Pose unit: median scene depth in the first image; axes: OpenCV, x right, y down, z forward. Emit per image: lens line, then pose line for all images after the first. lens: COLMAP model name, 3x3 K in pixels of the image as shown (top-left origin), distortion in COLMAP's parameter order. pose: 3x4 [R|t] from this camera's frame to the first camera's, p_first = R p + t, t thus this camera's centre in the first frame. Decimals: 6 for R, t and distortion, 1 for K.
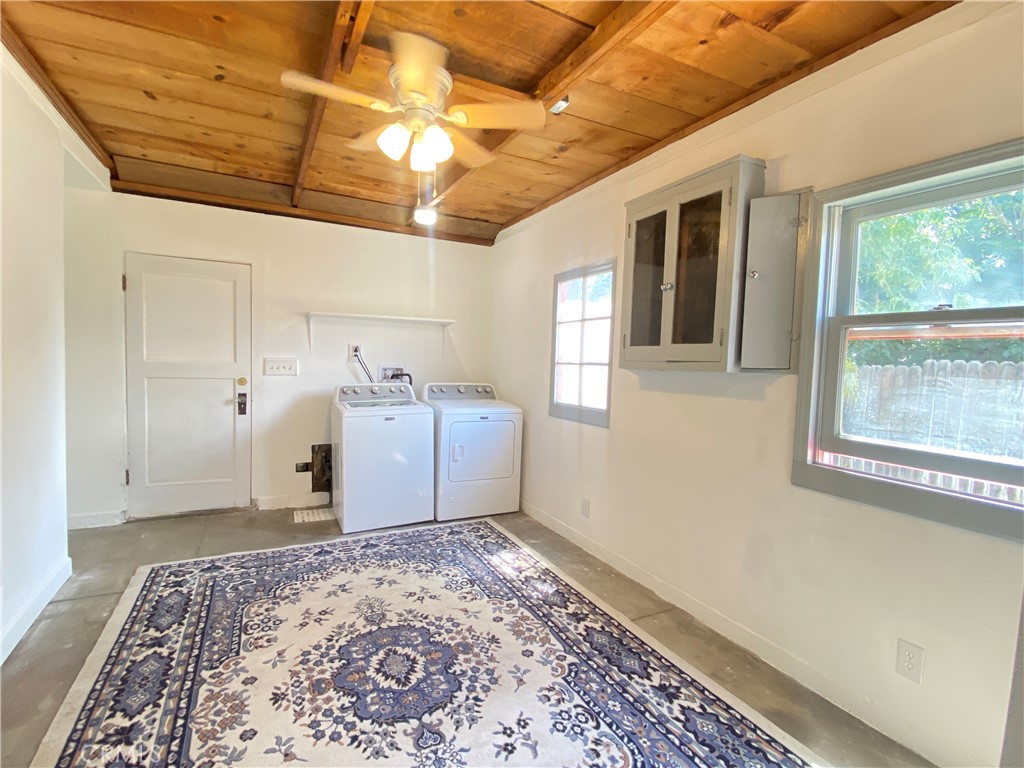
lens RADIAL K [[493.9, 0, 517.3], [0, 493.9, 381.1], [0, 0, 1]] dist [0.027490, -0.019721]
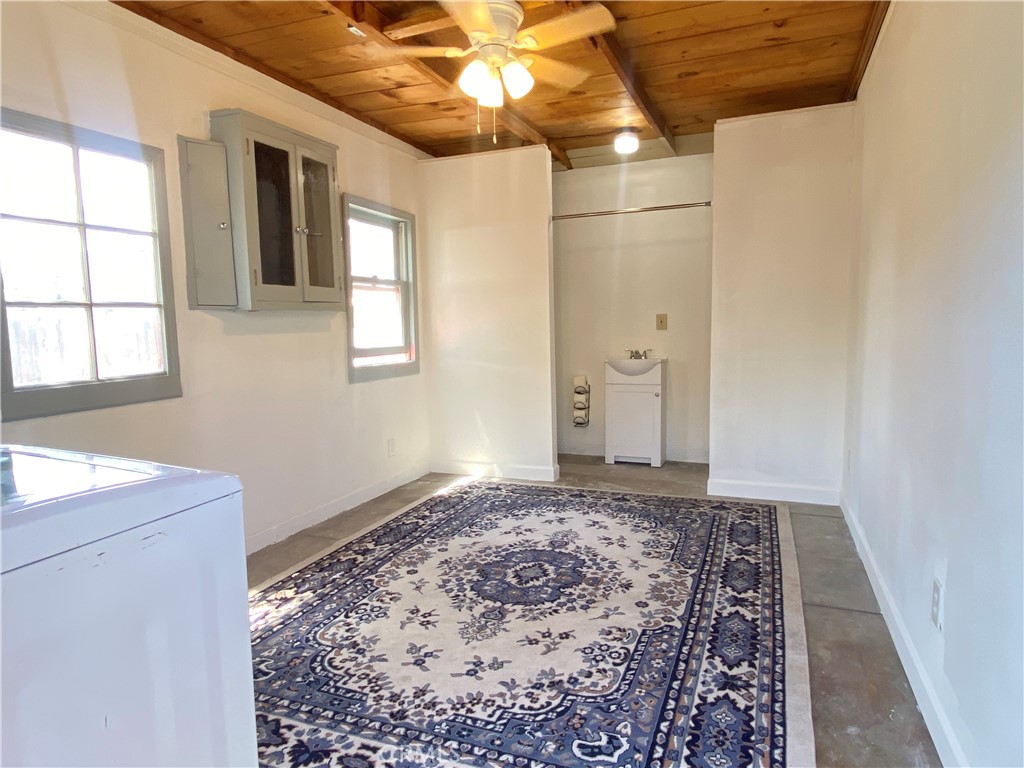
lens RADIAL K [[631.5, 0, 514.7], [0, 631.5, 387.3], [0, 0, 1]] dist [-0.000704, -0.003300]
pose [[-0.654686, -0.089690, 0.750561, -1.172440], [0.043820, 0.986763, 0.156138, -0.056131], [-0.754630, 0.135111, -0.642089, 1.774571]]
